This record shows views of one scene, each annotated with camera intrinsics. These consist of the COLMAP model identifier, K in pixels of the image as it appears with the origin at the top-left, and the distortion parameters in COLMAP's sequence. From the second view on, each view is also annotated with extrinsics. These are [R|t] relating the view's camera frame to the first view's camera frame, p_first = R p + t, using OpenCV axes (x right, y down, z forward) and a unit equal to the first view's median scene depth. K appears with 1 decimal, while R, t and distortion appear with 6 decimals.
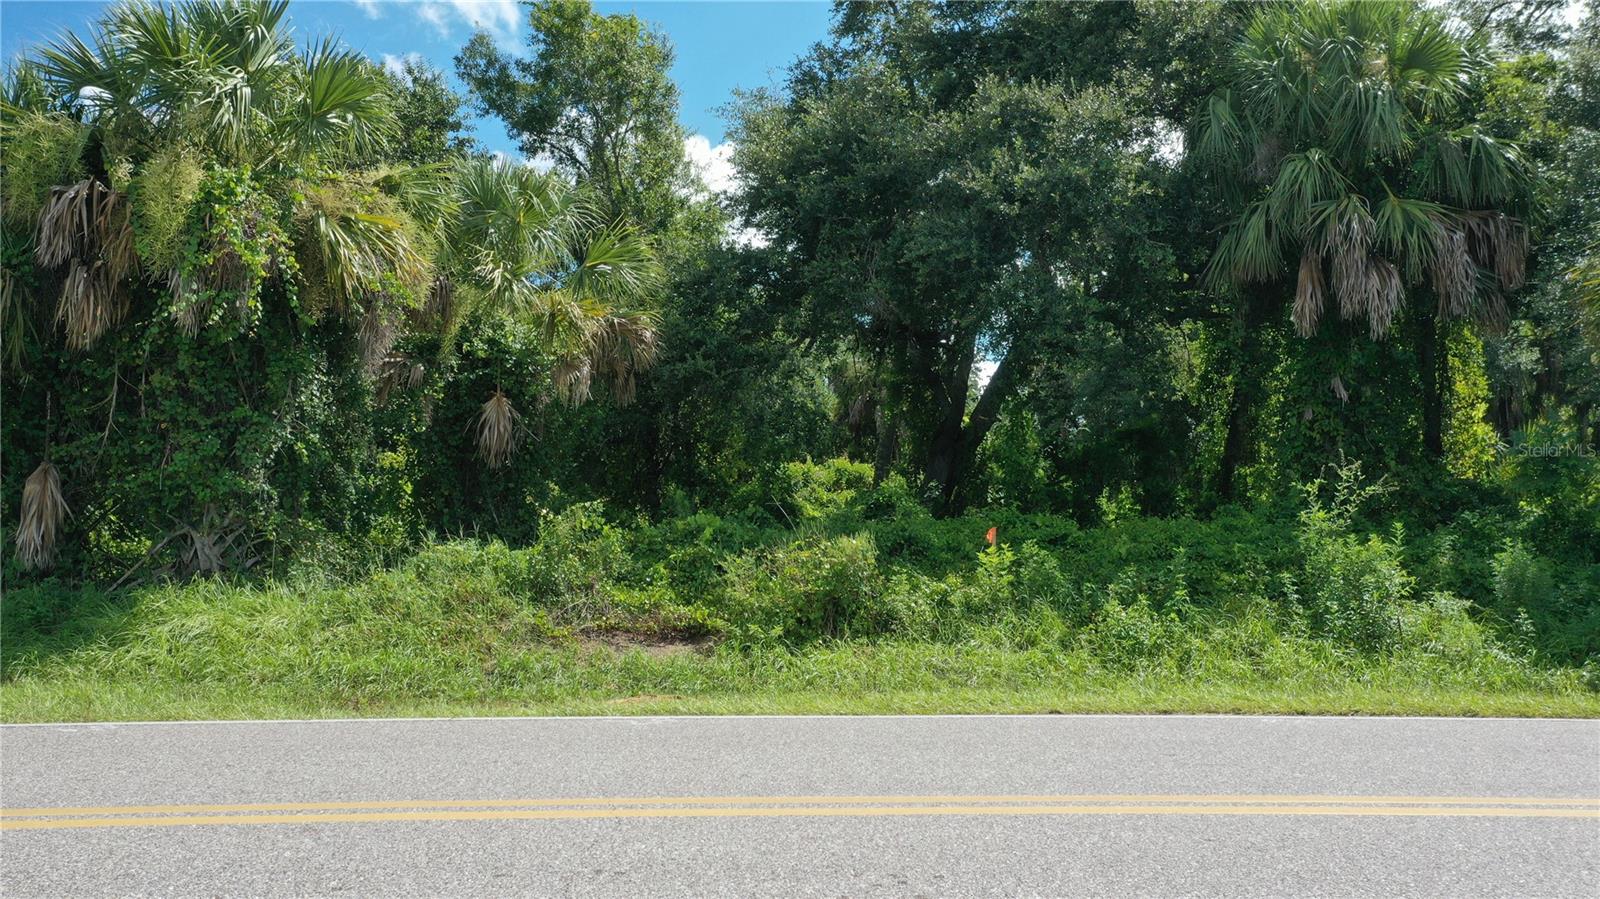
lens RADIAL K [[1233.4, 0, 787.1], [0, 1233.4, 461.7], [0, 0, 1]] dist [-0.010835, -0.004194]
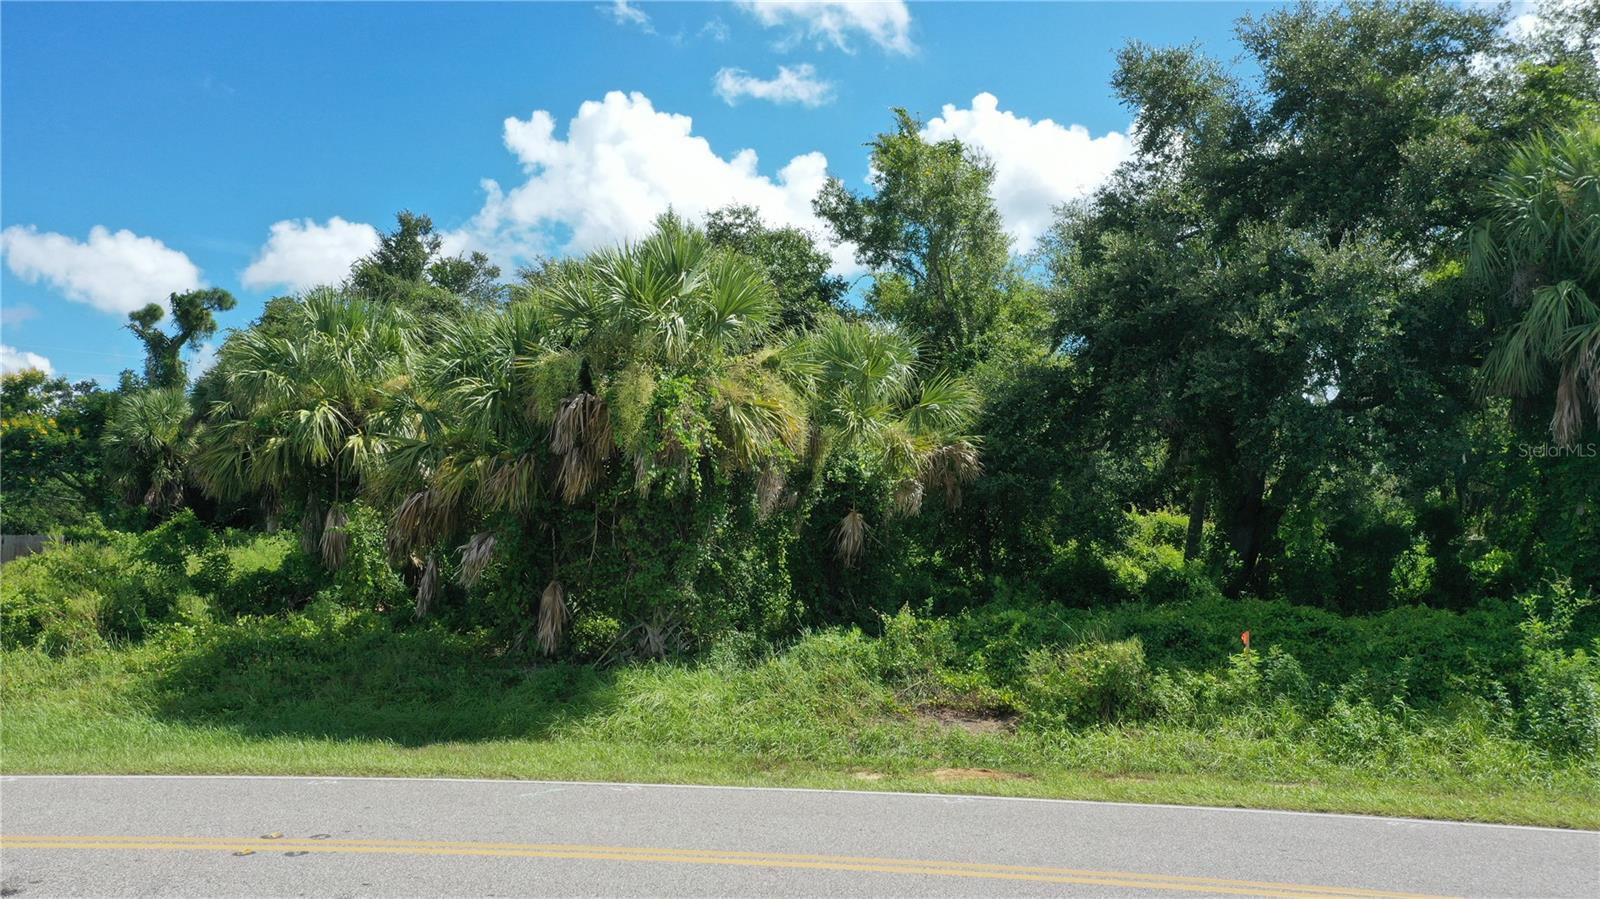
lens RADIAL K [[1233.4, 0, 797.8], [0, 1233.4, 454.5], [0, 0, 1]] dist [-0.010835, -0.004194]
pose [[0.962916, -0.016910, -0.269272, 0.072294], [0.015444, 0.999852, -0.007563, -0.128270], [0.269360, 0.003124, 0.963035, -0.327243]]
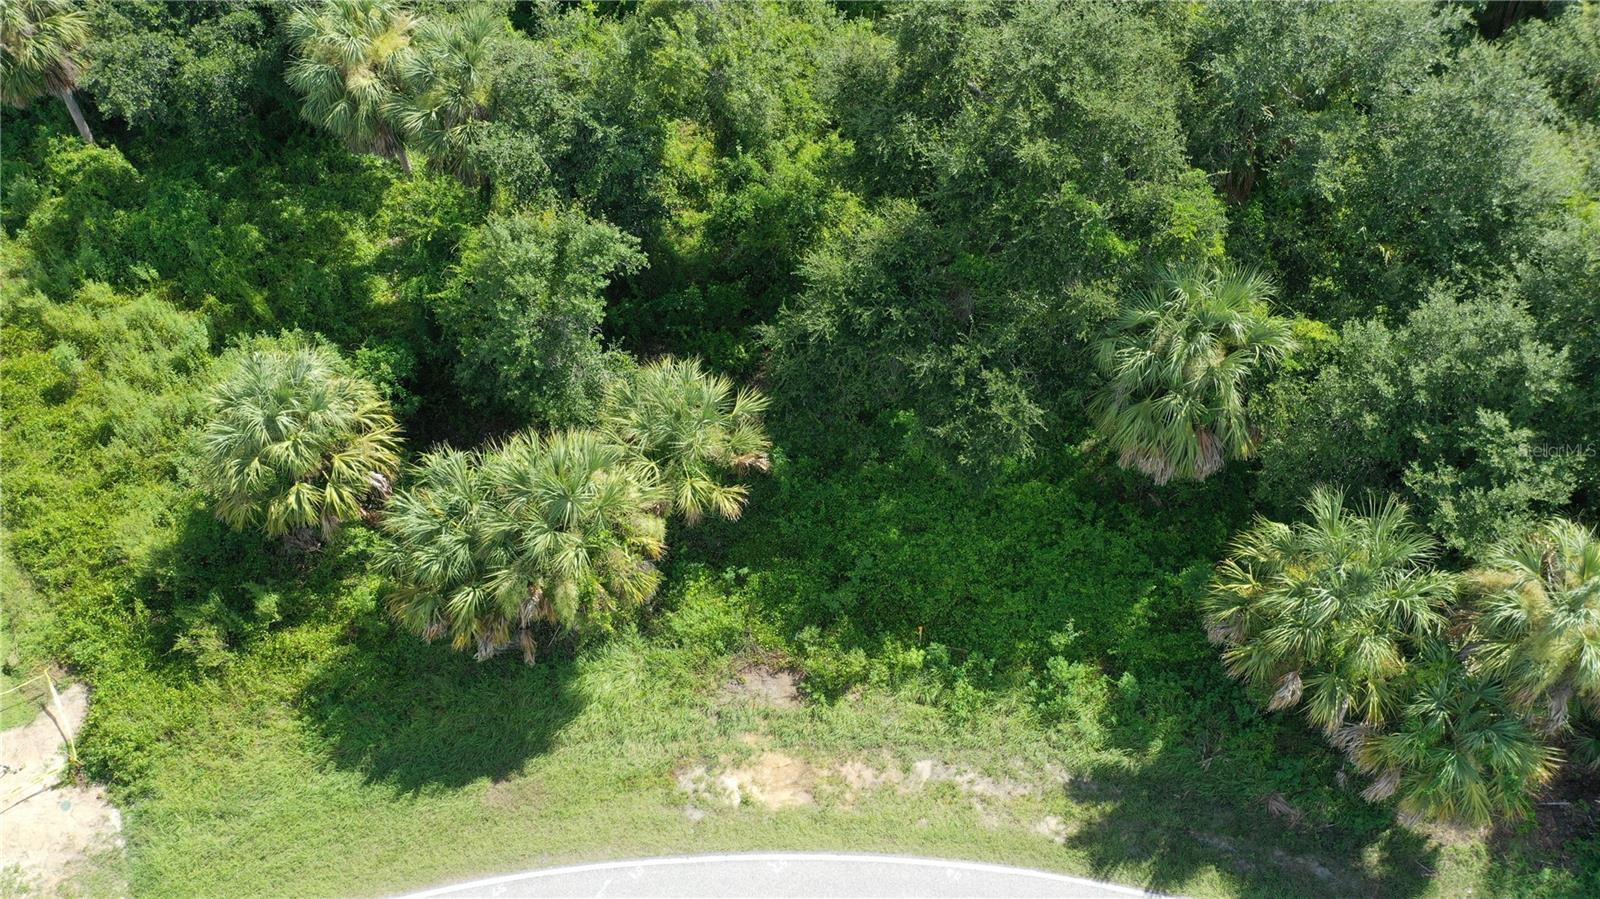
lens RADIAL K [[1233.4, 0, 793.5], [0, 1233.4, 438.8], [0, 0, 1]] dist [-0.010835, -0.004194]
pose [[0.996507, 0.047839, -0.068450, 0.074008], [0.023835, 0.622640, 0.782145, -2.055935], [0.080036, -0.781044, 0.619325, -0.173105]]
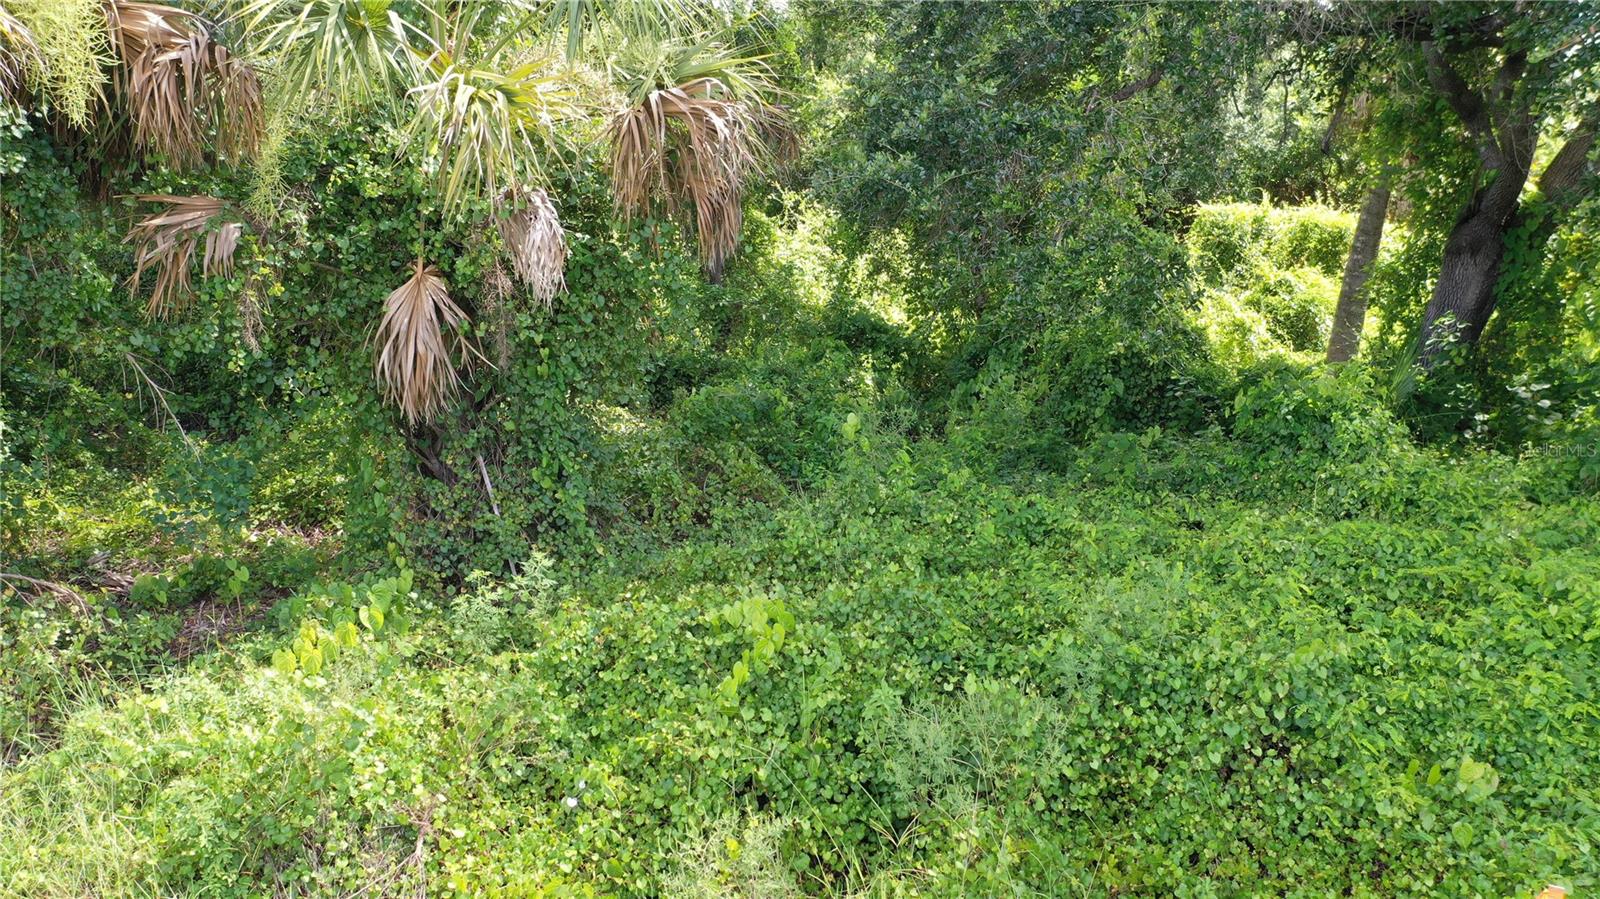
lens RADIAL K [[1233.4, 0, 803.1], [0, 1233.4, 455.1], [0, 0, 1]] dist [-0.010835, -0.004194]
pose [[0.928027, 0.066730, -0.366487, 0.108137], [0.030987, 0.966587, 0.254461, -0.125896], [0.371222, -0.247503, 0.894951, 0.740936]]
